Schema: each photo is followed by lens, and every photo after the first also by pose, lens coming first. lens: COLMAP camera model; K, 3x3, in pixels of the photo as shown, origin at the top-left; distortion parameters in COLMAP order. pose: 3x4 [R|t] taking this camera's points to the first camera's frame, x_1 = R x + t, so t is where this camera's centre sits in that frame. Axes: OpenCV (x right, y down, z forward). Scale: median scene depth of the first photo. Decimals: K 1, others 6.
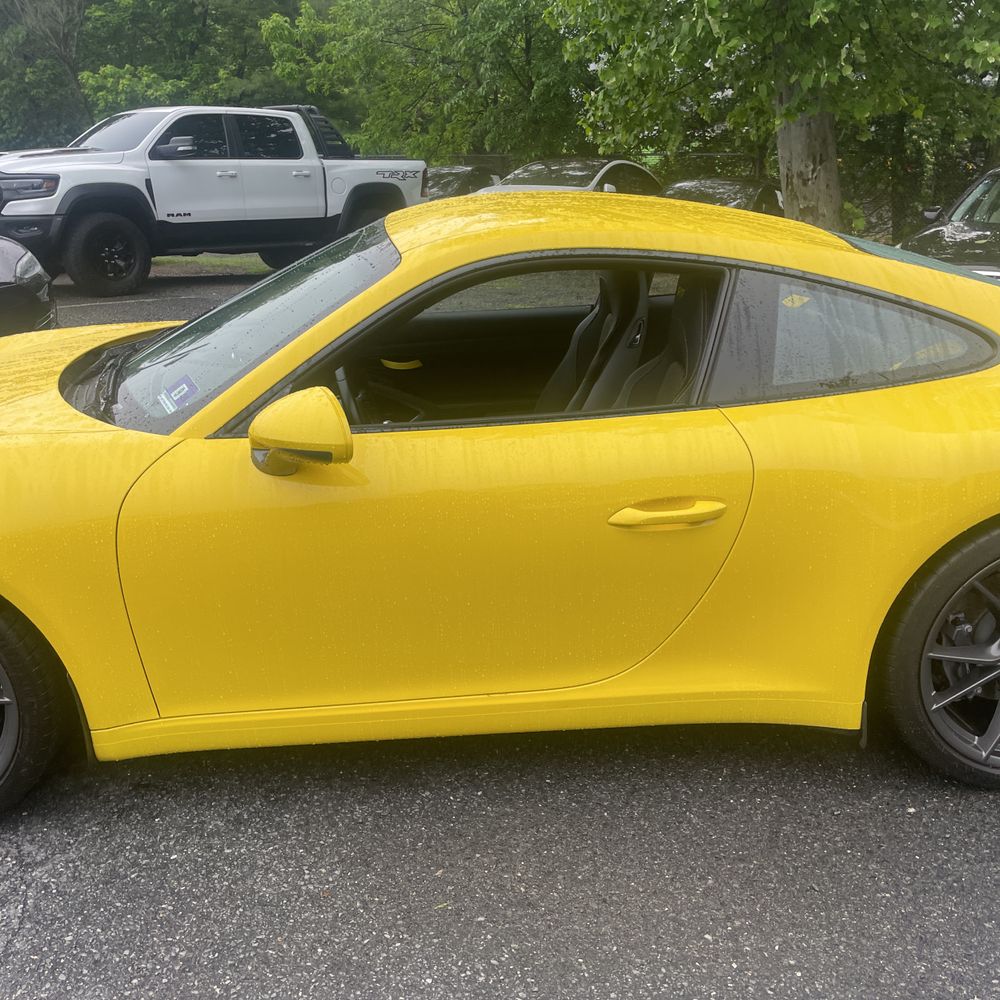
lens RADIAL K [[996.6, 0, 525.8], [0, 996.6, 505.5], [0, 0, 1]] dist [0.048823, -0.037965]
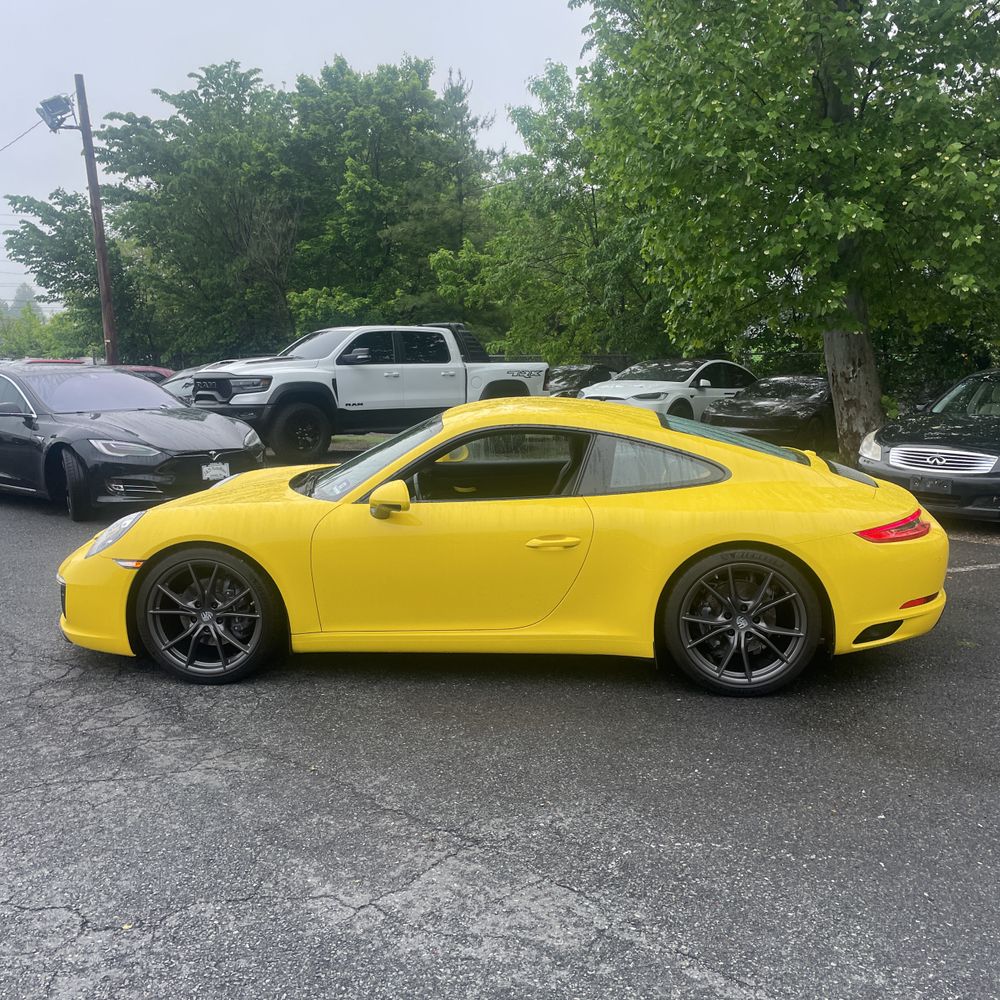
lens RADIAL K [[957.9, 0, 518.7], [0, 957.9, 498.9], [0, 0, 1]] dist [0.112346, -0.161907]
pose [[0.988152, 0.020023, -0.152169, 0.064262], [-0.047356, 0.982855, -0.178195, 0.048701], [0.145992, 0.183290, 0.972158, -0.177633]]
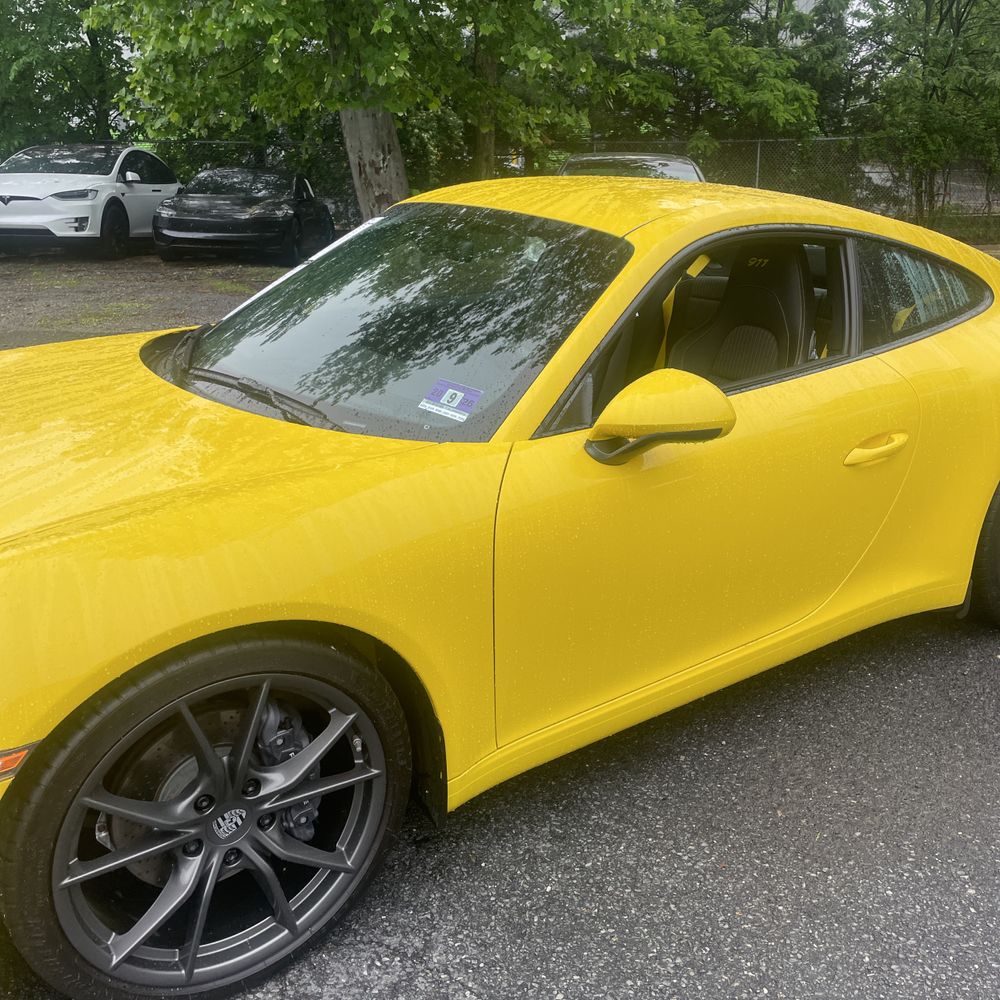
lens RADIAL K [[982.5, 0, 529.7], [0, 982.5, 484.3], [0, 0, 1]] dist [0.041142, -0.012560]
pose [[0.864958, -0.157595, 0.476458, -0.126535], [0.160093, 0.986458, 0.035654, -0.009501], [-0.475625, 0.045438, 0.878474, 0.031427]]
